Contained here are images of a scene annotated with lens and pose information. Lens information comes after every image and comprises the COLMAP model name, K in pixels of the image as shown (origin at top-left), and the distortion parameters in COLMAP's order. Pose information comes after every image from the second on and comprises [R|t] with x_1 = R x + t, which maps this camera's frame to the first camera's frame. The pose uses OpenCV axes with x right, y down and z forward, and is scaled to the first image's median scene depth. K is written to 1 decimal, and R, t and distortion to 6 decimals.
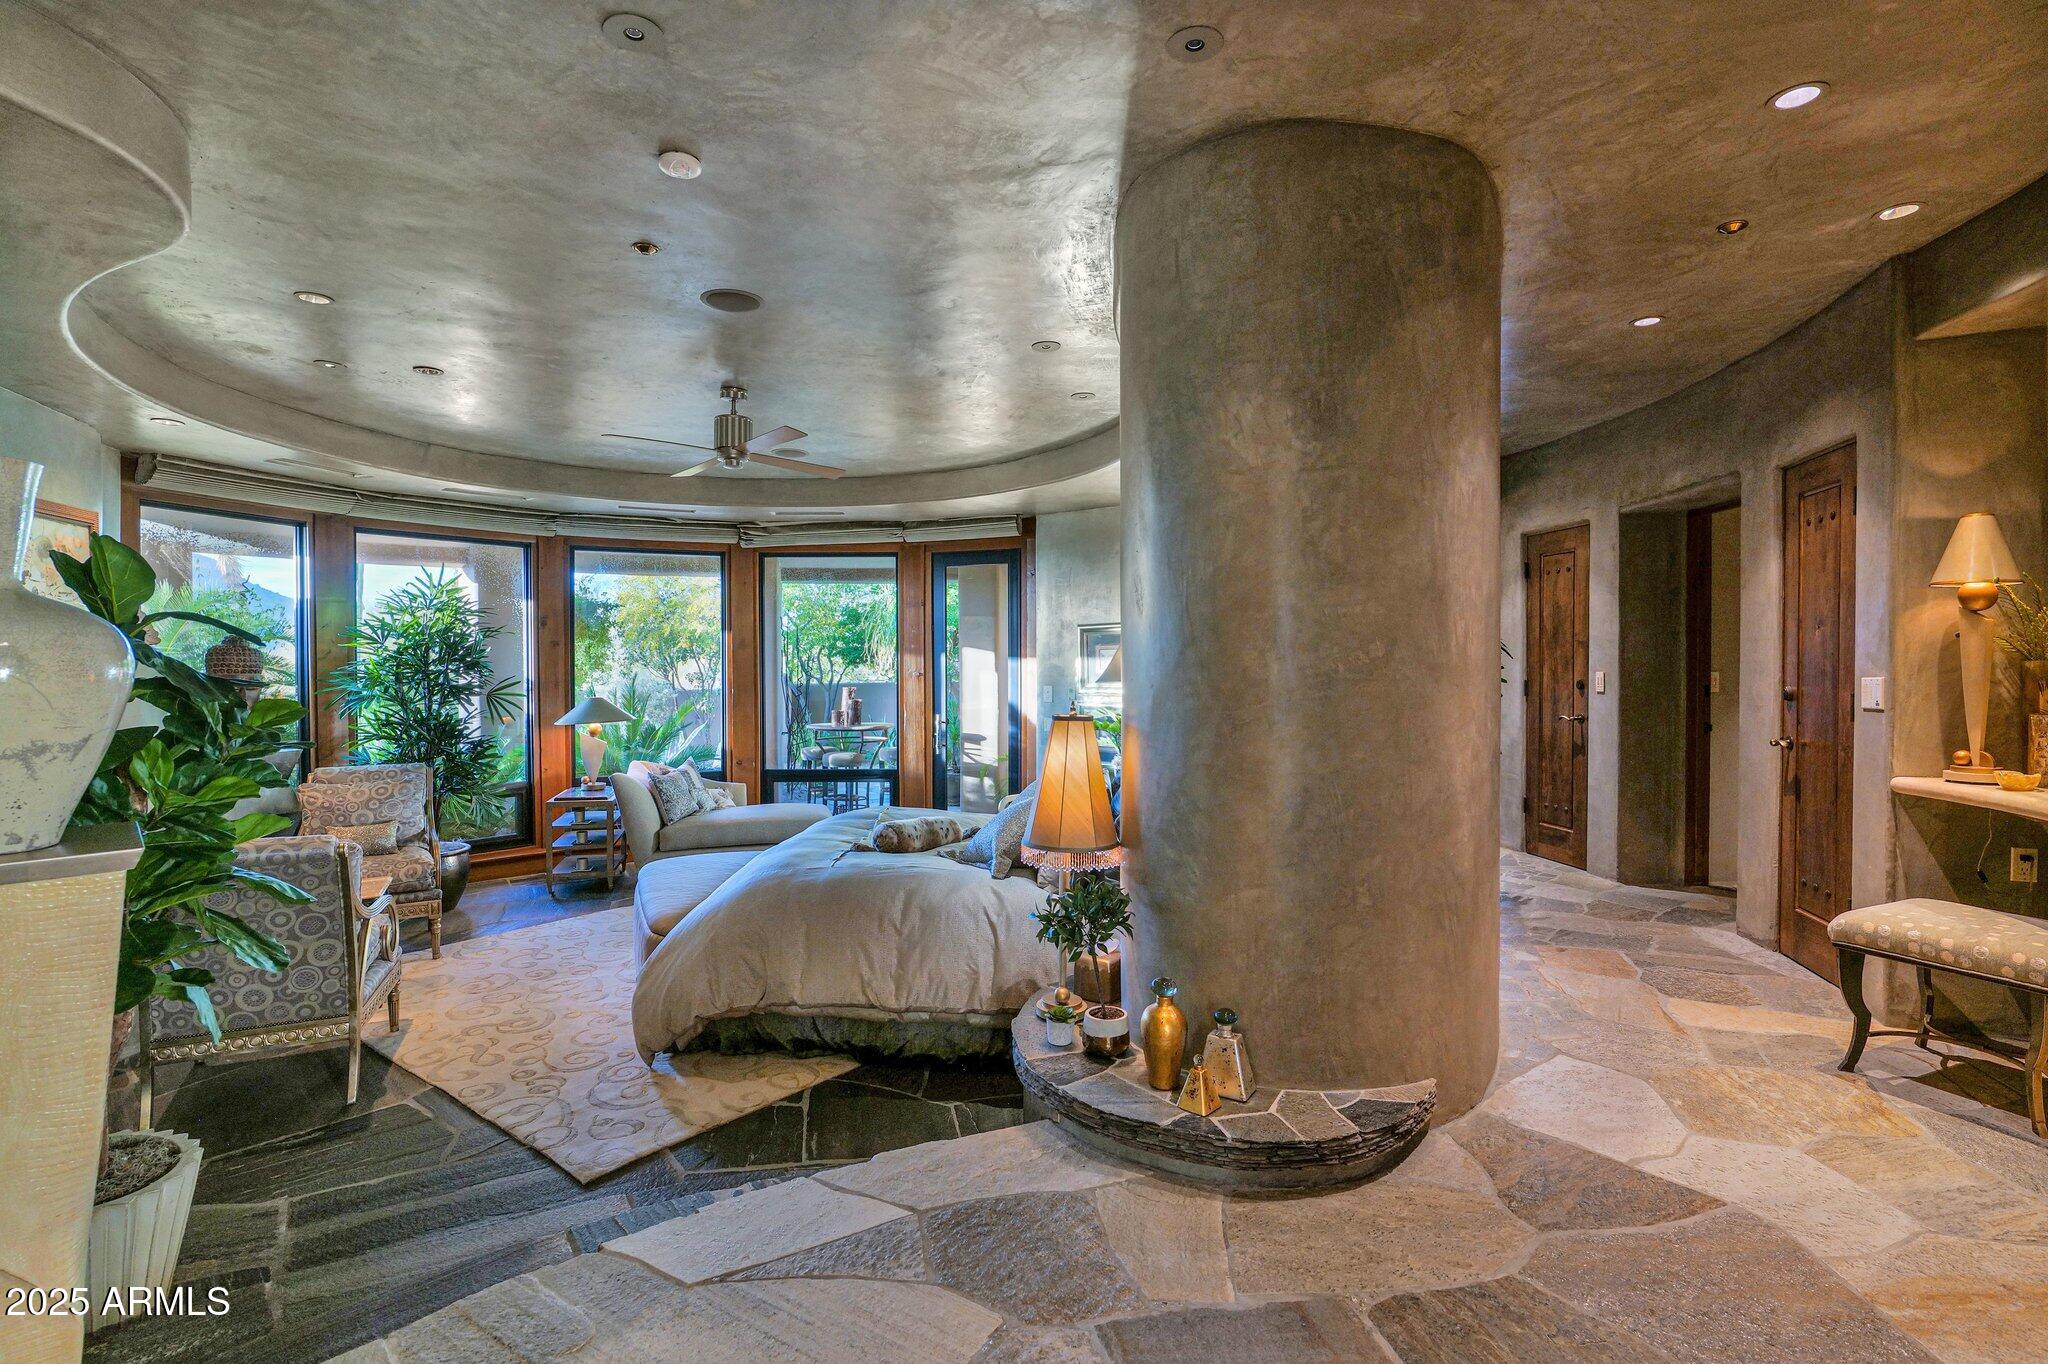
lens RADIAL K [[956.2, 0, 1023.8], [0, 956.2, 677.7], [0, 0, 1]] dist [-0.019276, 0.001992]
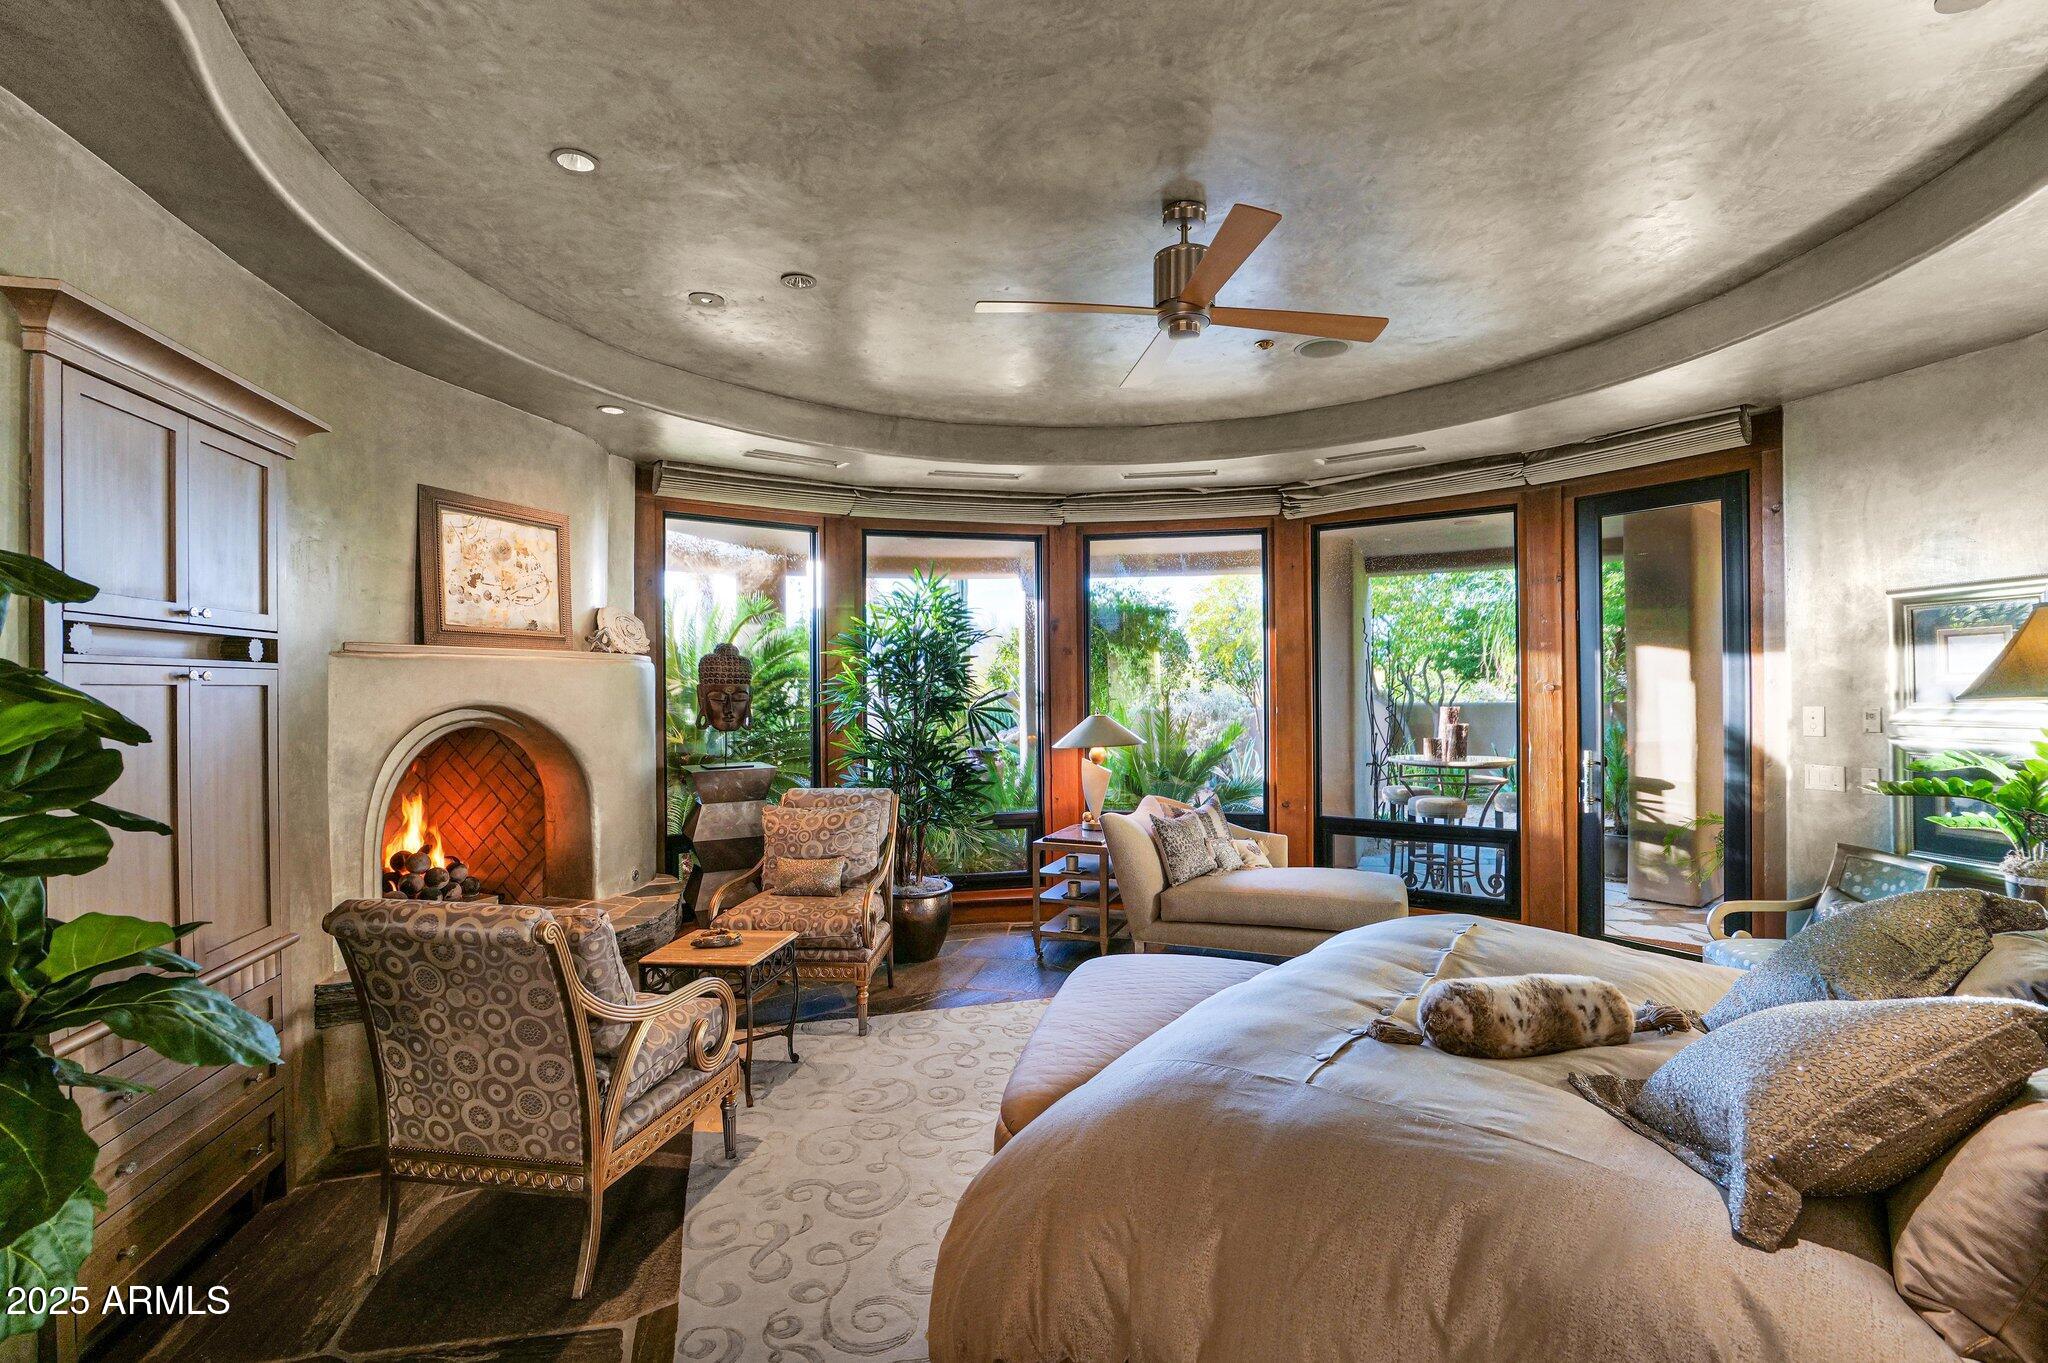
lens RADIAL K [[956.2, 0, 1018.9], [0, 956.2, 683.2], [0, 0, 1]] dist [-0.019276, 0.001992]
pose [[0.803766, -0.005082, -0.594924, -0.021268], [-0.004684, 0.999878, -0.014870, 0.006110], [0.594928, 0.014739, 0.803644, 0.315399]]
